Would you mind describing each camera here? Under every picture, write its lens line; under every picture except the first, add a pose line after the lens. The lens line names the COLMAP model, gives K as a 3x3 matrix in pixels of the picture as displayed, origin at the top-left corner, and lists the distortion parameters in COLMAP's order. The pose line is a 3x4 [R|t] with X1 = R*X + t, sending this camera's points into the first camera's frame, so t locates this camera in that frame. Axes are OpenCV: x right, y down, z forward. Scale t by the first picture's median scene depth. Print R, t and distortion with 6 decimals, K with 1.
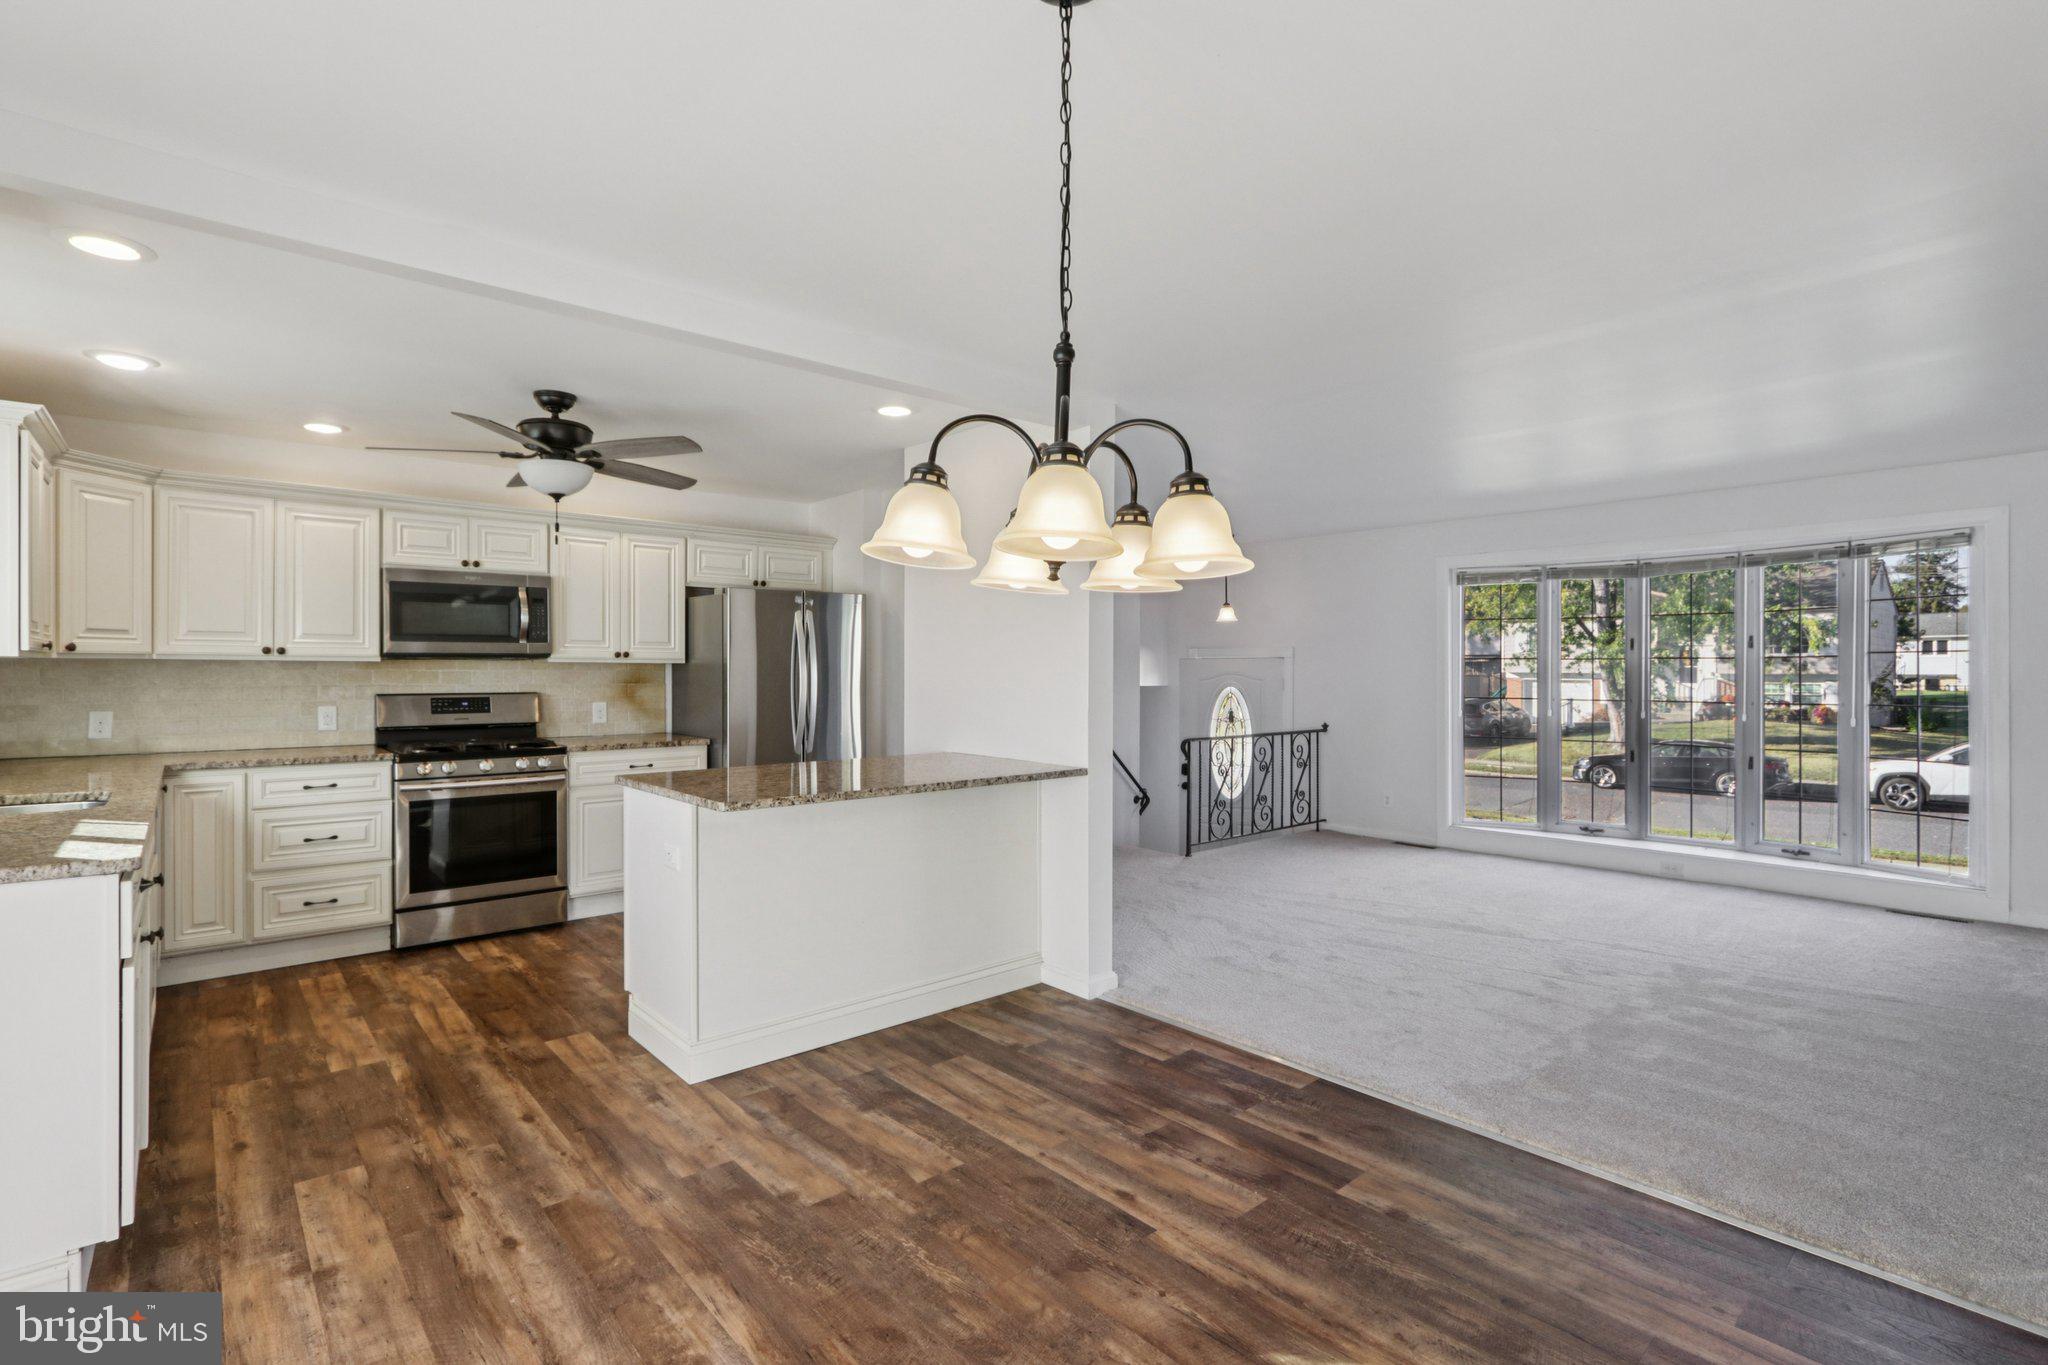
lens RADIAL K [[961.5, 0, 1020.1], [0, 961.5, 669.4], [0, 0, 1]] dist [-0.027443, 0.007114]
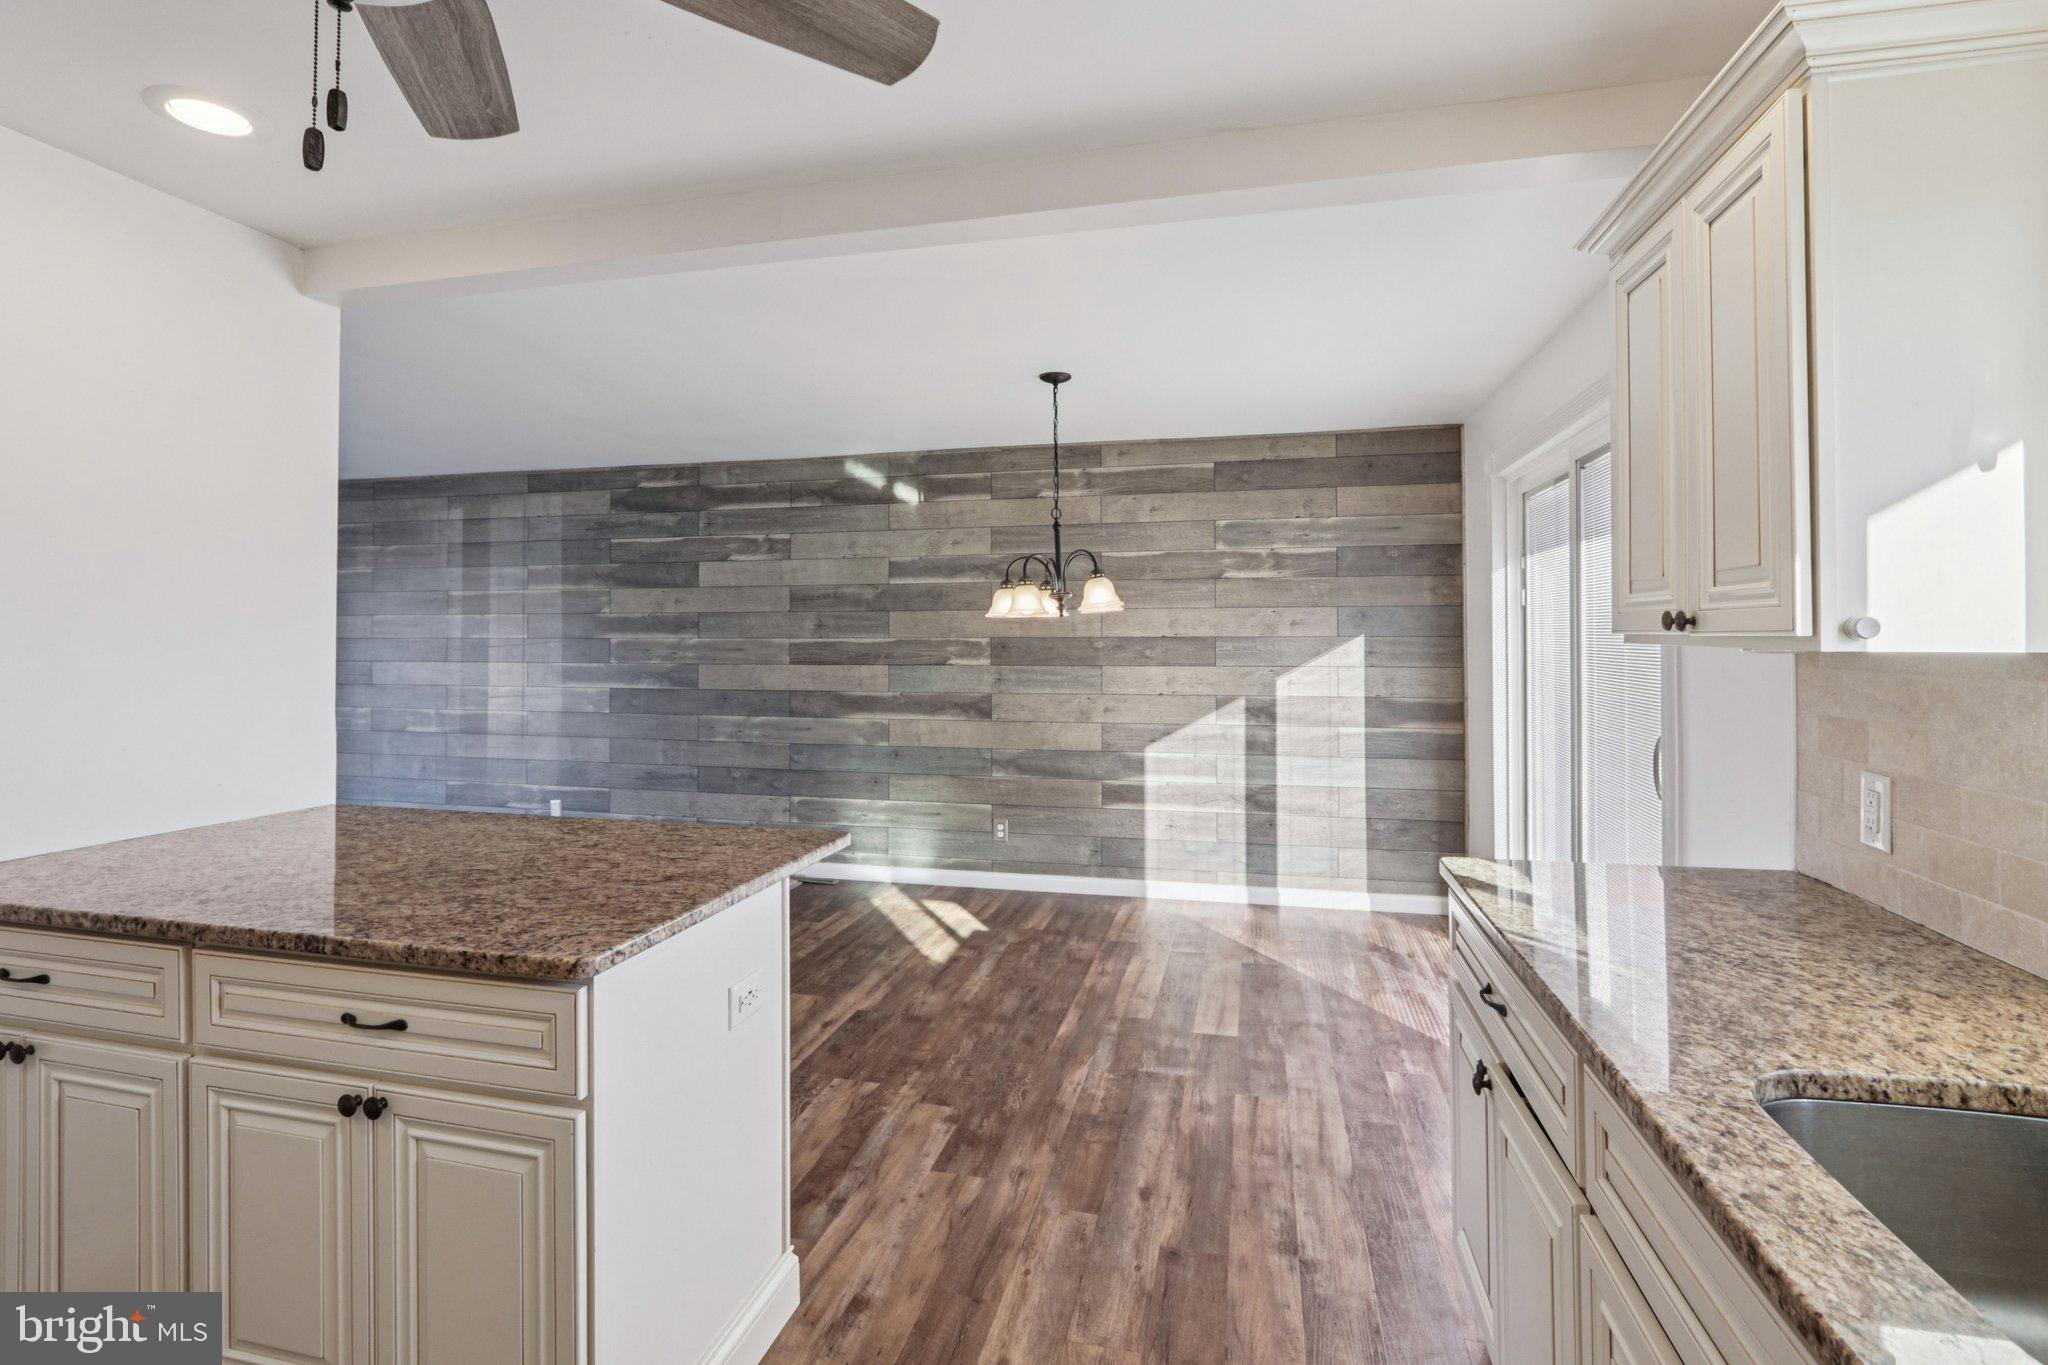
lens RADIAL K [[961.5, 0, 1004.9], [0, 961.5, 626.4], [0, 0, 1]] dist [-0.027443, 0.007114]
pose [[-0.562873, 0.009000, 0.826494, -0.799632], [0.001873, 0.999952, -0.009613, -0.017964], [-0.826541, -0.003863, -0.562863, 1.033758]]
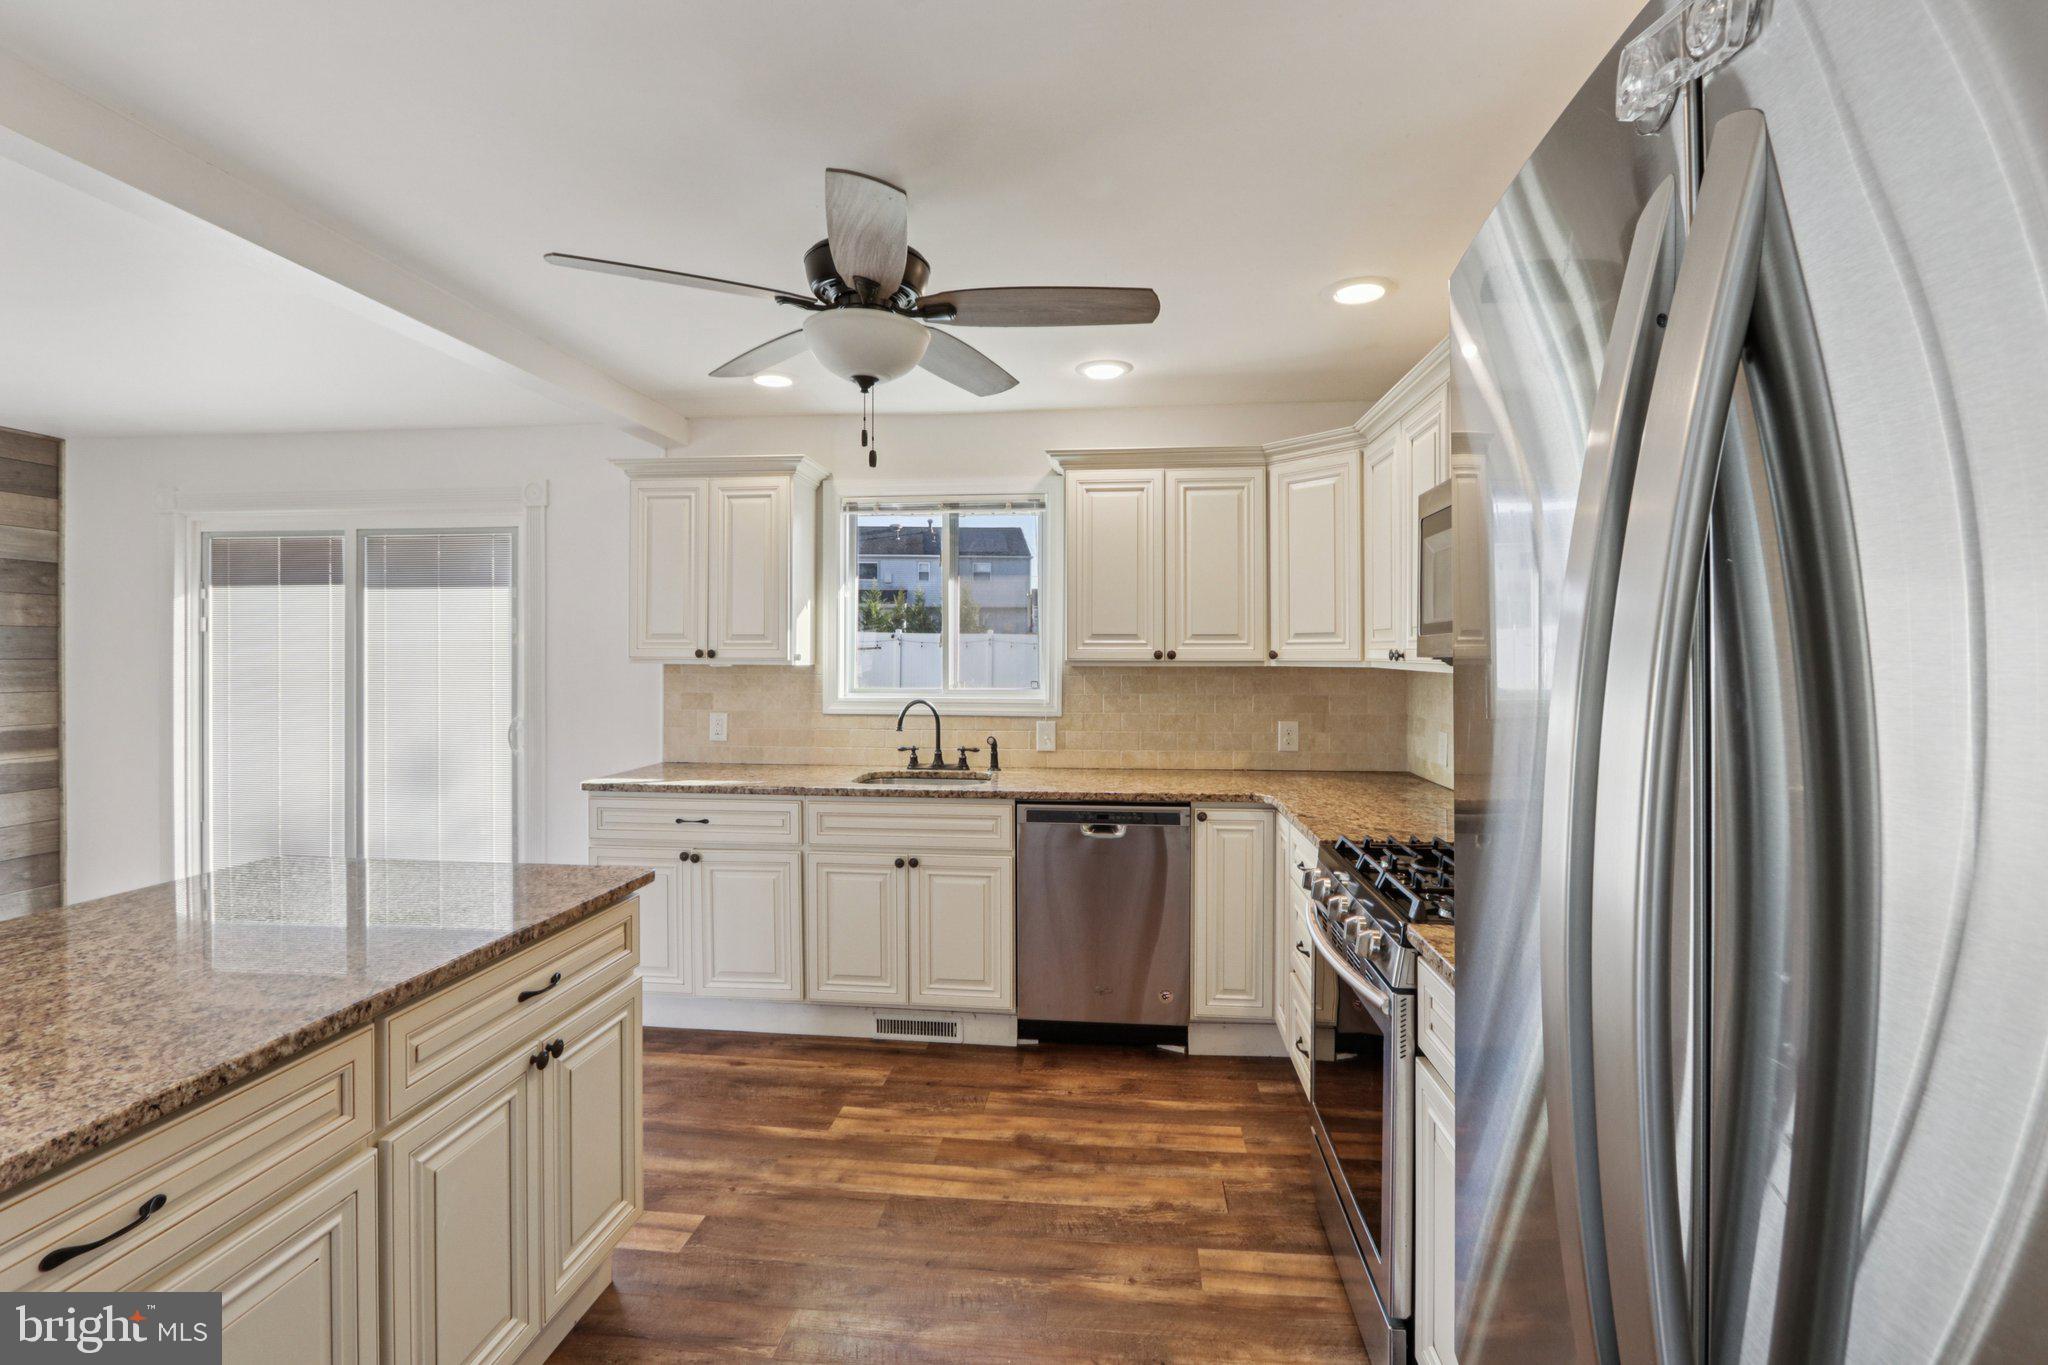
lens RADIAL K [[961.5, 0, 1023.4], [0, 961.5, 658.3], [0, 0, 1]] dist [-0.027443, 0.007114]
pose [[-0.737889, 0.000562, -0.674921, -0.181038], [-0.001632, 0.999995, 0.002617, -0.022480], [0.674920, 0.003033, -0.737885, 1.541088]]
